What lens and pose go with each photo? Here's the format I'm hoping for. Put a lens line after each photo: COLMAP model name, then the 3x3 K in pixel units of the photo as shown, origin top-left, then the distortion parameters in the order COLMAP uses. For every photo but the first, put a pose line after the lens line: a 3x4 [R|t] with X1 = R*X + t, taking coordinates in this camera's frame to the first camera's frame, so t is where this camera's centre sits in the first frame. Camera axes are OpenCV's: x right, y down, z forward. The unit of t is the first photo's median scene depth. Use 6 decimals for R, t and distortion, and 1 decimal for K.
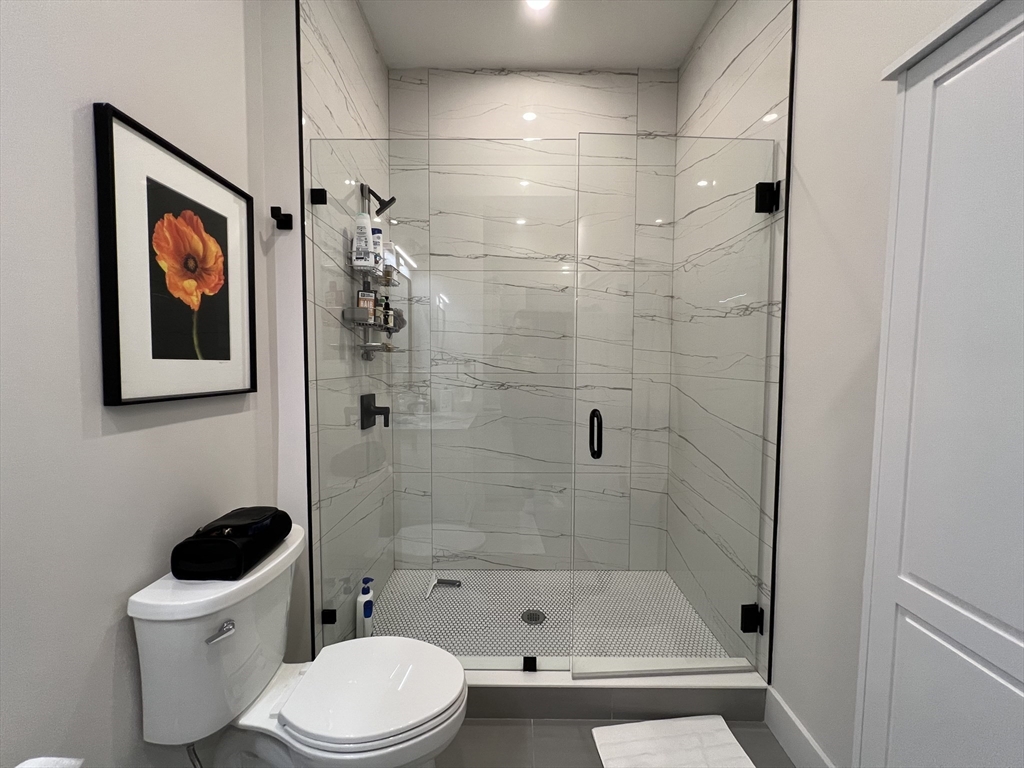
lens RADIAL K [[408.9, 0, 512.1], [0, 408.9, 384.1], [0, 0, 1]] dist [-0.002892, 0.000893]
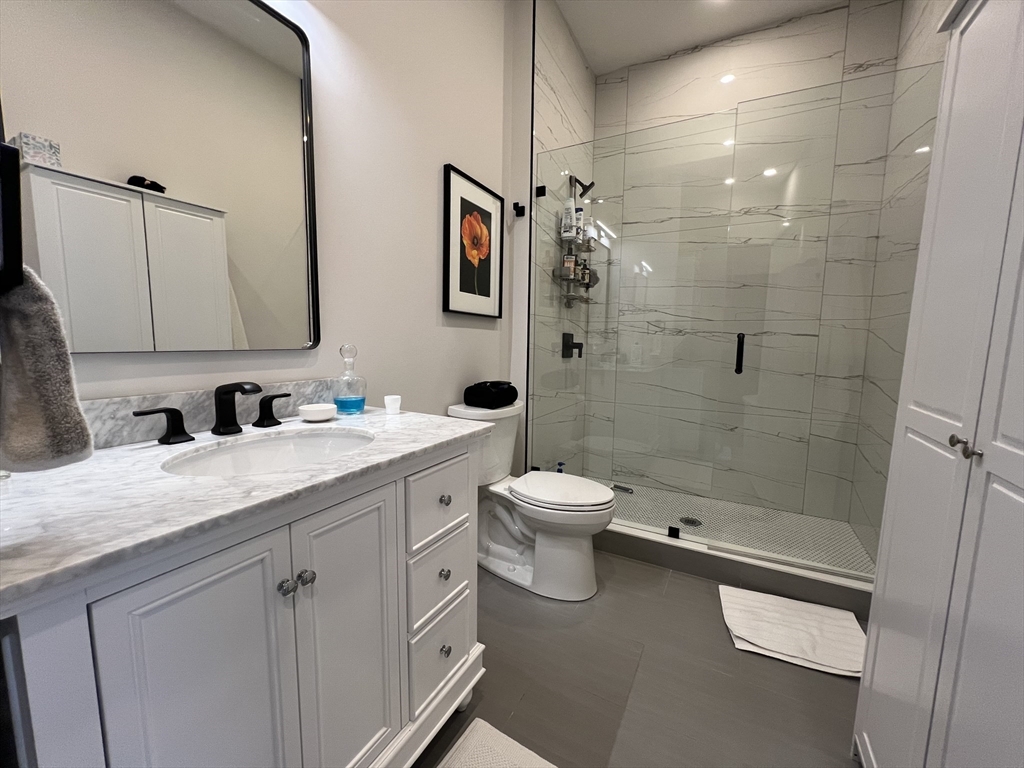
lens RADIAL K [[408.9, 0, 511.7], [0, 408.9, 384.8], [0, 0, 1]] dist [-0.002892, 0.000893]
pose [[0.876989, 0.060738, -0.476656, 0.155509], [-0.037860, 0.997629, 0.057465, 0.136844], [0.479016, -0.032350, 0.877210, -0.319117]]
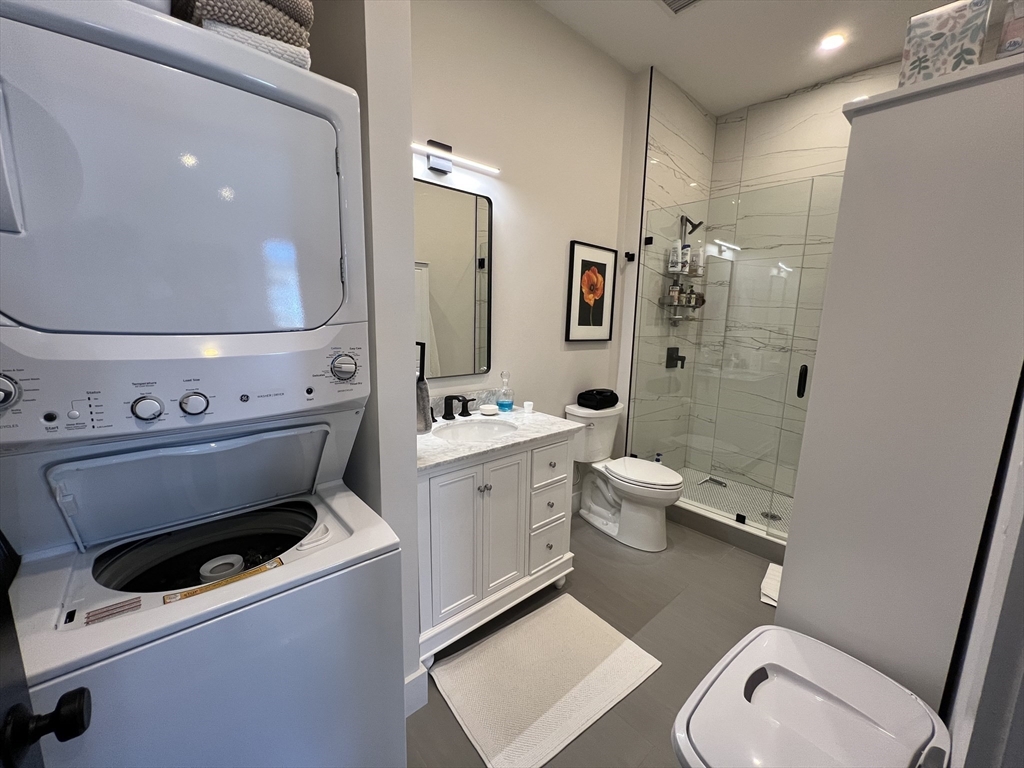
lens RADIAL K [[408.9, 0, 510.4], [0, 408.9, 386.3], [0, 0, 1]] dist [-0.002892, 0.000893]
pose [[0.664567, 0.133009, -0.735295, 0.476083], [-0.058624, 0.990278, 0.126148, 0.011644], [0.744925, -0.040727, 0.665904, -0.631259]]
